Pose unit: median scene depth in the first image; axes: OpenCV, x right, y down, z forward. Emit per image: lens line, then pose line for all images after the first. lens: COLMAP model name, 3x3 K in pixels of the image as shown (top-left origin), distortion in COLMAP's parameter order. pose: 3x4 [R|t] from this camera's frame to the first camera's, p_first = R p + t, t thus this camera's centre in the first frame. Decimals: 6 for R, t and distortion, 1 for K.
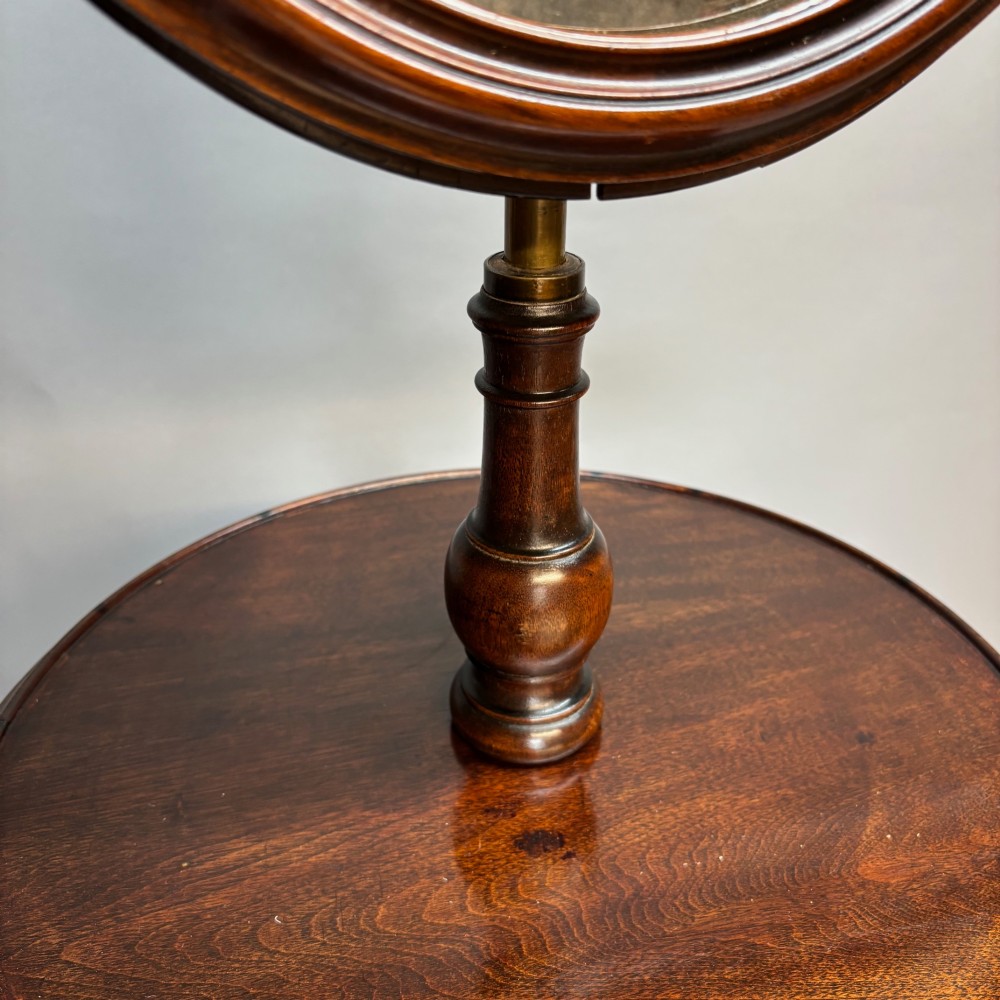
lens RADIAL K [[1026.3, 0, 500.0], [0, 1026.3, 500.0], [0, 0, 1]] dist [0.105280, -0.370635]
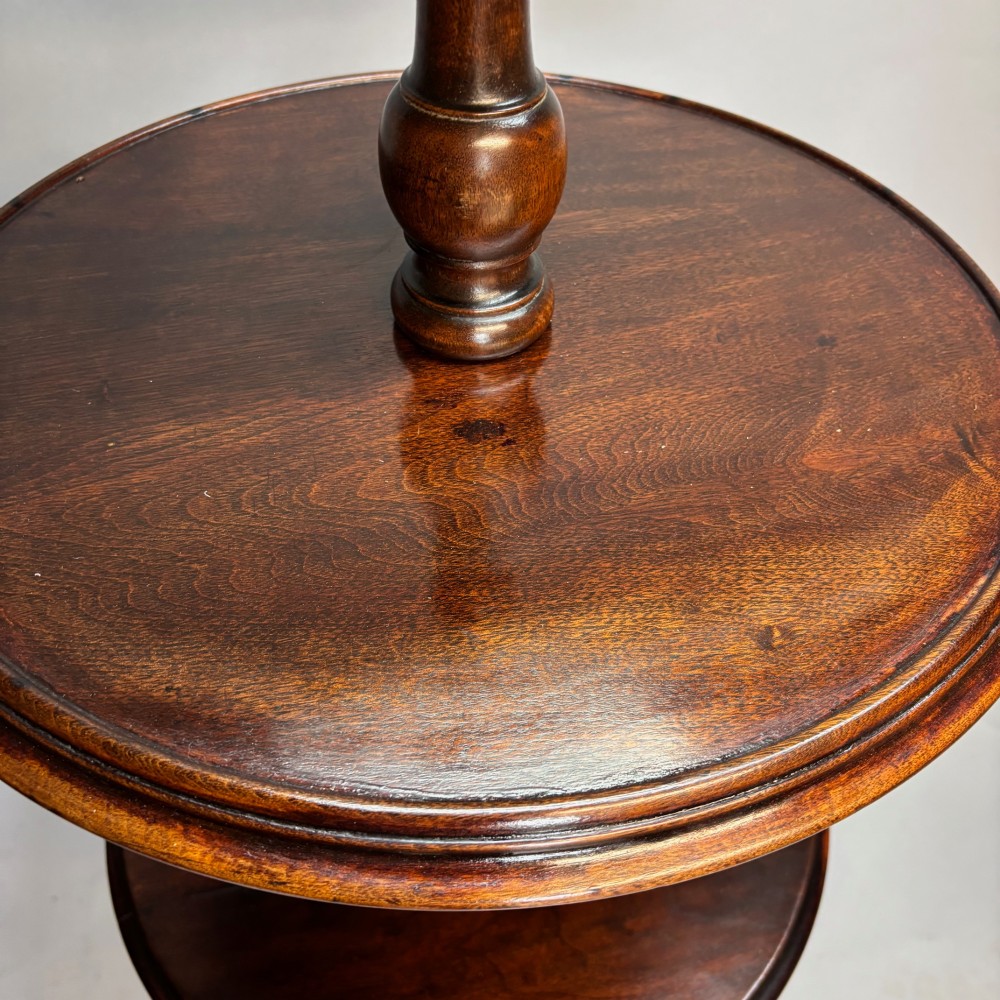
lens RADIAL K [[1026.3, 0, 500.0], [0, 1026.3, 500.0], [0, 0, 1]] dist [0.105280, -0.370635]
pose [[0.999775, 0.012517, 0.017134, 0.039490], [-0.016876, 0.958534, 0.284479, 0.110904], [-0.012863, -0.284704, 0.958529, 0.046845]]
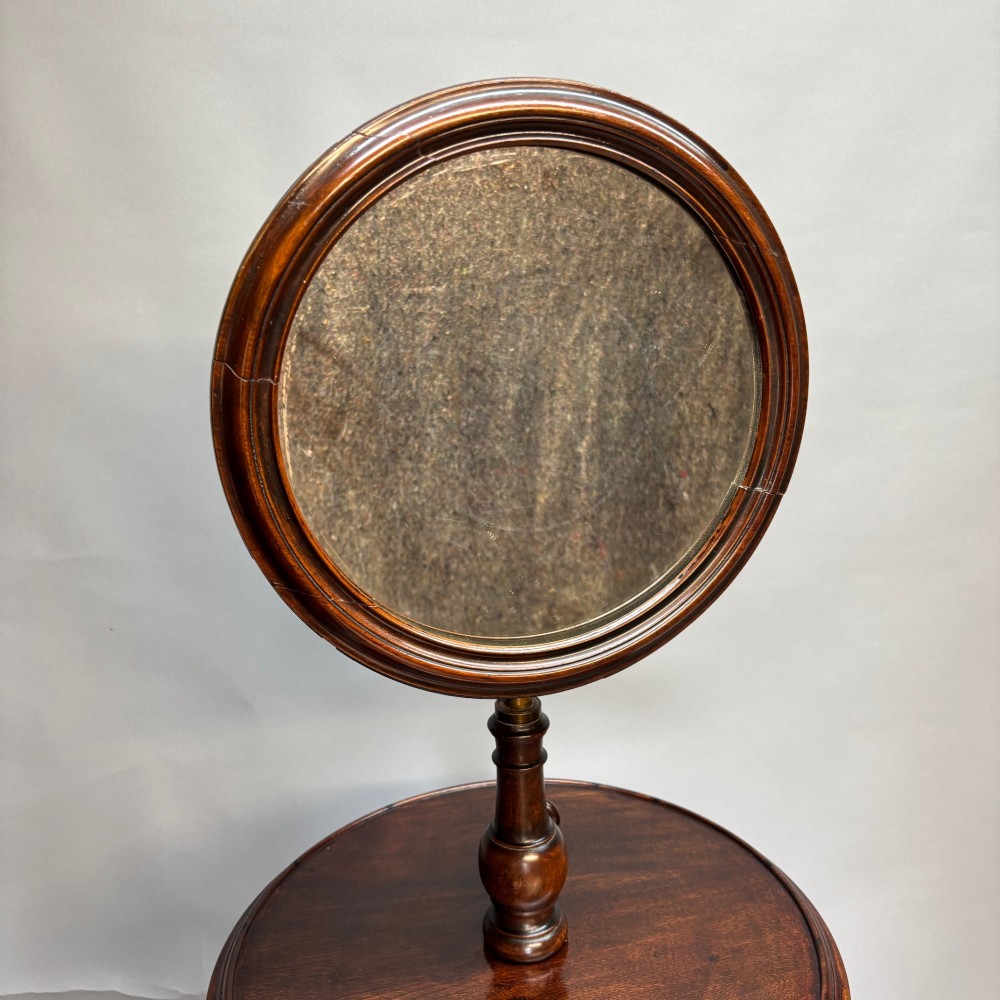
lens RADIAL K [[1035.0, 0, 518.5], [0, 1035.0, 500.4], [0, 0, 1]] dist [-0.004059, 0.005622]
pose [[0.994077, 0.002899, -0.108642, 0.225264], [-0.028133, 0.972437, -0.231460, -0.122369], [0.104977, 0.233146, 0.966759, -1.005024]]
